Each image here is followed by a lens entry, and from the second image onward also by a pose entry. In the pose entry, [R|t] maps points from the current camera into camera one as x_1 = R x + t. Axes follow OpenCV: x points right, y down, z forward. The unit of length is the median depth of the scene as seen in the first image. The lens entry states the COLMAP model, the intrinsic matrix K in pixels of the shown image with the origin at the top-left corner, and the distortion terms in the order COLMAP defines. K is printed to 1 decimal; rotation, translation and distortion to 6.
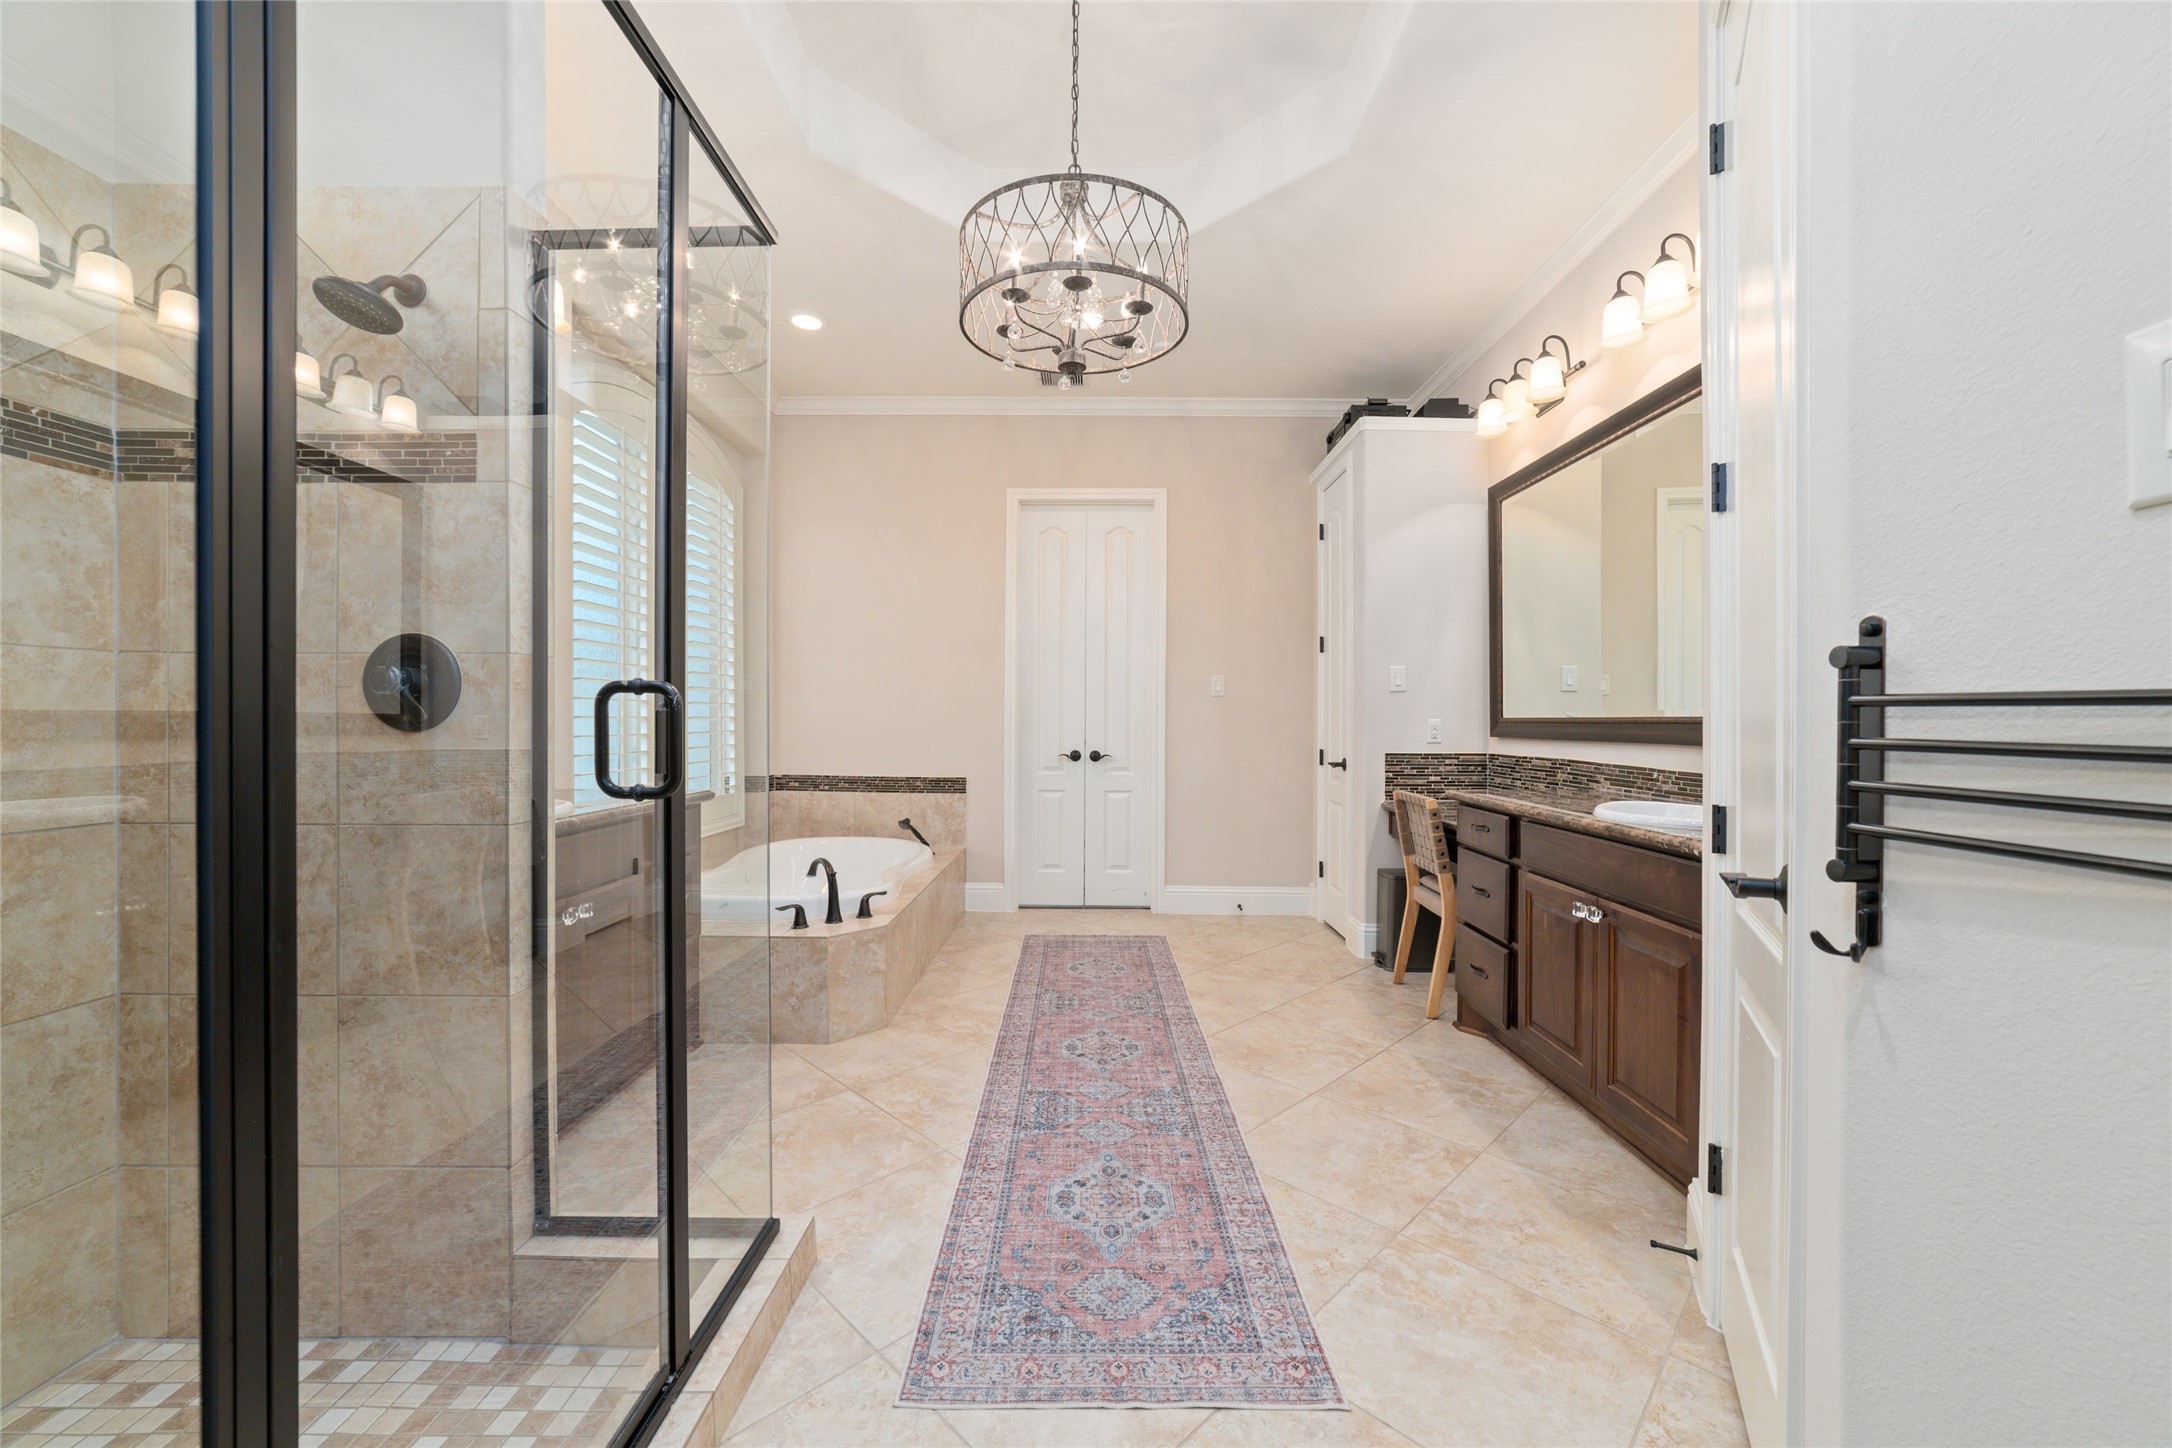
lens RADIAL K [[833.3, 0, 1093.3], [0, 833.3, 723.1], [0, 0, 1]] dist [-0.023830, 0.007992]
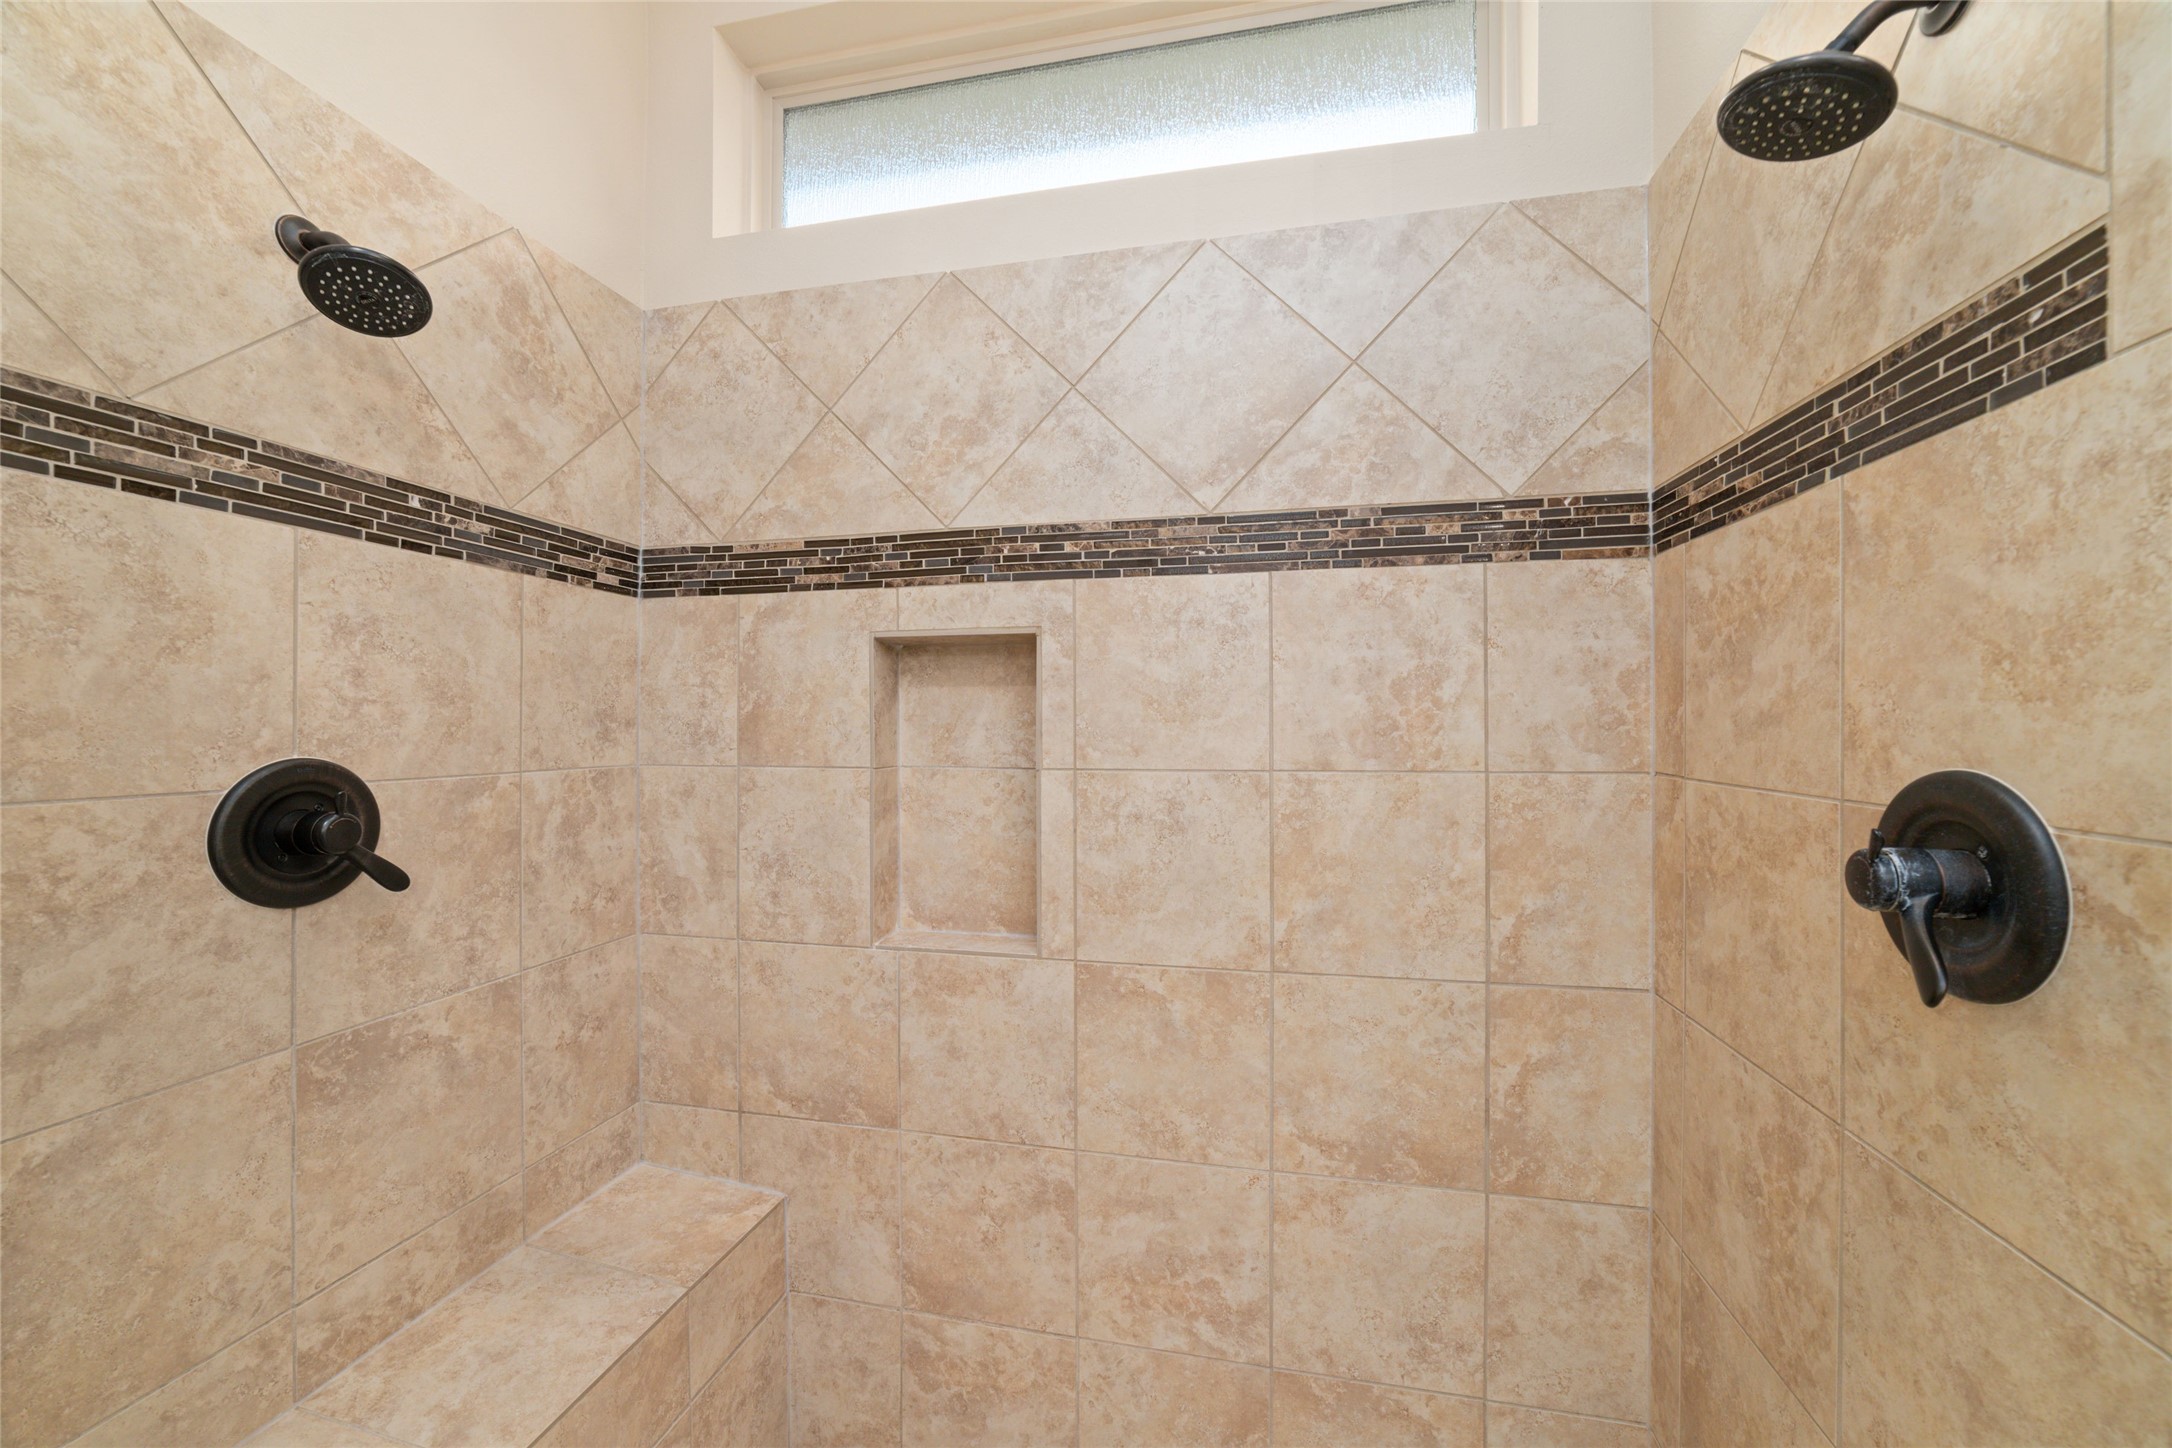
lens RADIAL K [[833.3, 0, 1093.3], [0, 833.3, 723.1], [0, 0, 1]] dist [-0.023830, 0.007992]
pose [[-0.214407, -0.003273, -0.976739, -0.310693], [-0.002910, 0.999992, -0.002712, -0.133658], [0.976740, 0.002261, -0.214415, 0.654910]]
